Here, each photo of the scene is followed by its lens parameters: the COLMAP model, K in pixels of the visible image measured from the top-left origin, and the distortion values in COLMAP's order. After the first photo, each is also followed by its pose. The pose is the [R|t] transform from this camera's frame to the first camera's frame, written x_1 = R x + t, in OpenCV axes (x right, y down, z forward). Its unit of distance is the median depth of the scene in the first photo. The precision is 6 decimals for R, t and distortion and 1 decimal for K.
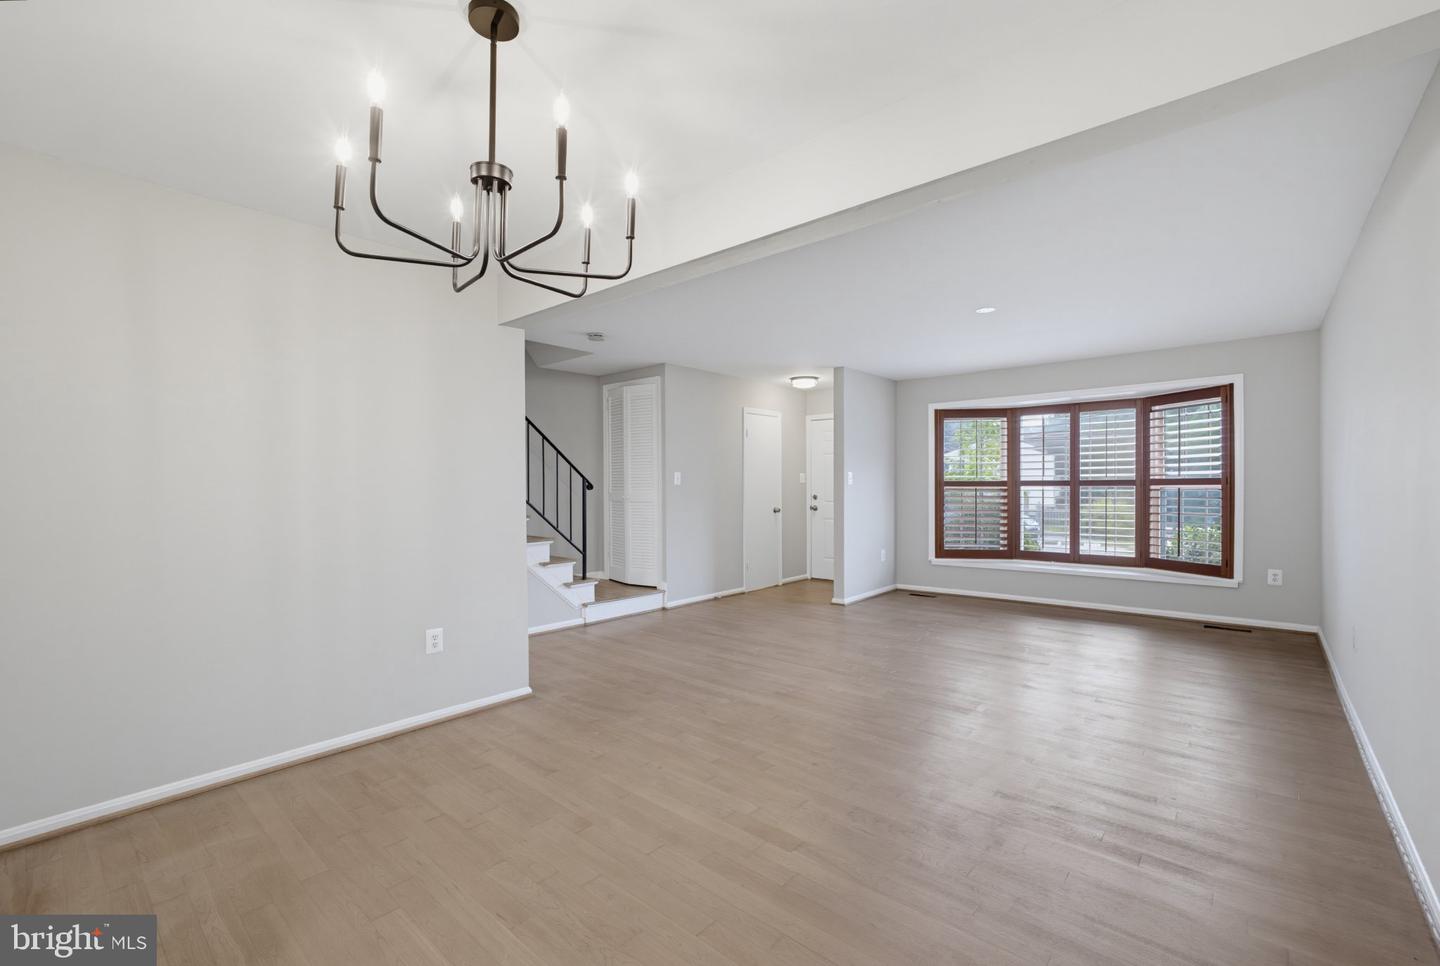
lens RADIAL K [[615.4, 0, 716.9], [0, 615.4, 482.4], [0, 0, 1]] dist [-0.035870, 0.012344]
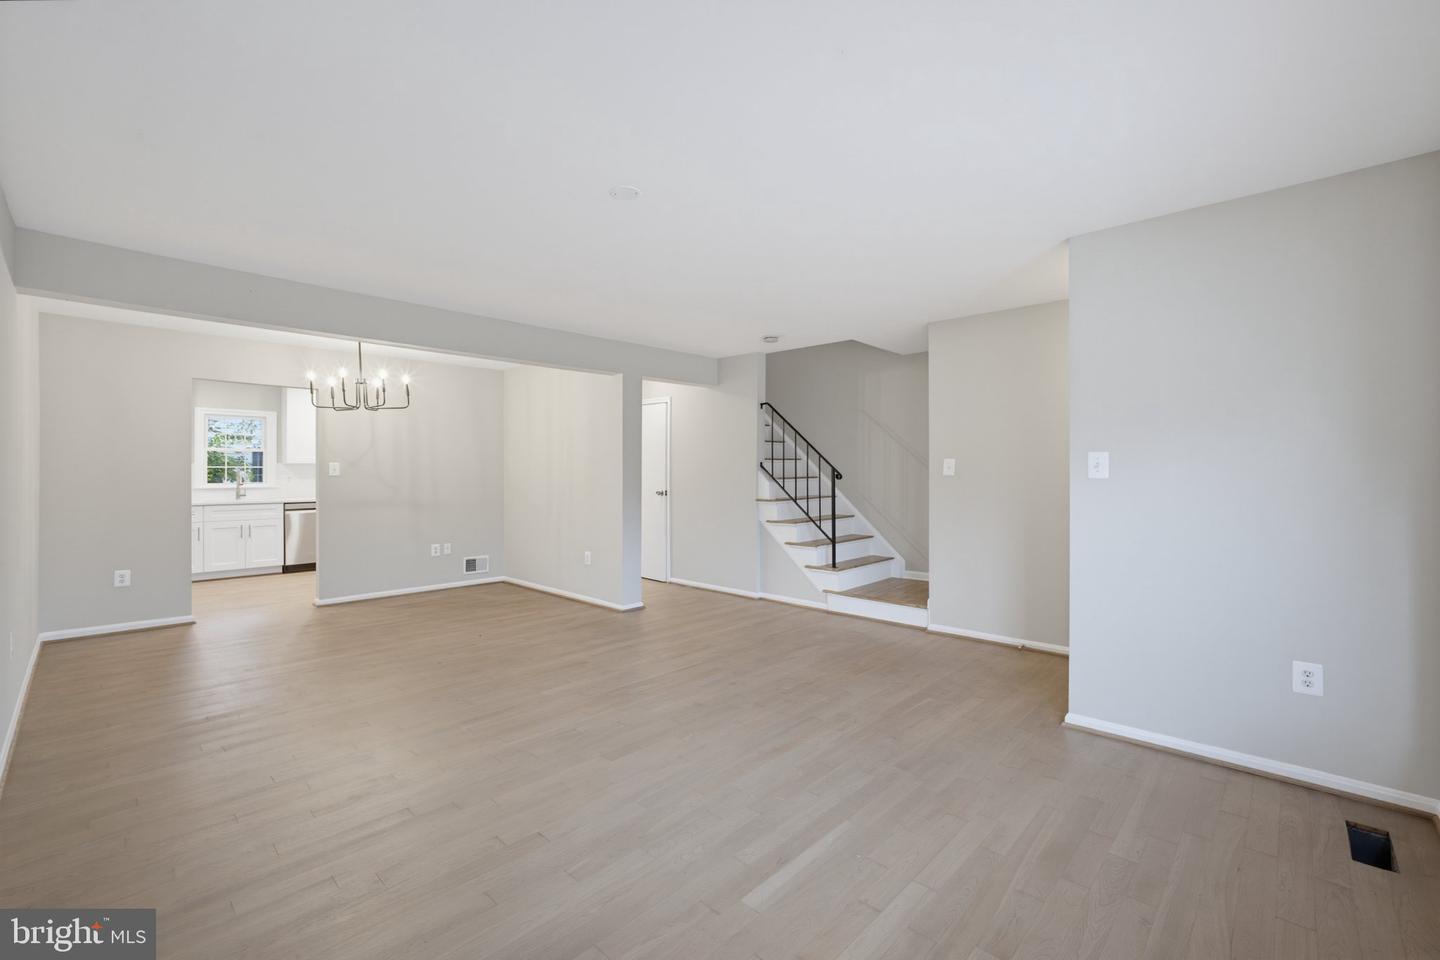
lens RADIAL K [[615.4, 0, 716.9], [0, 615.4, 479.4], [0, 0, 1]] dist [-0.035870, 0.012344]
pose [[-0.042167, 0.019671, -0.998917, 0.690261], [0.005839, 0.999794, 0.019441, -0.007498], [0.999094, -0.005012, -0.042273, 0.732056]]
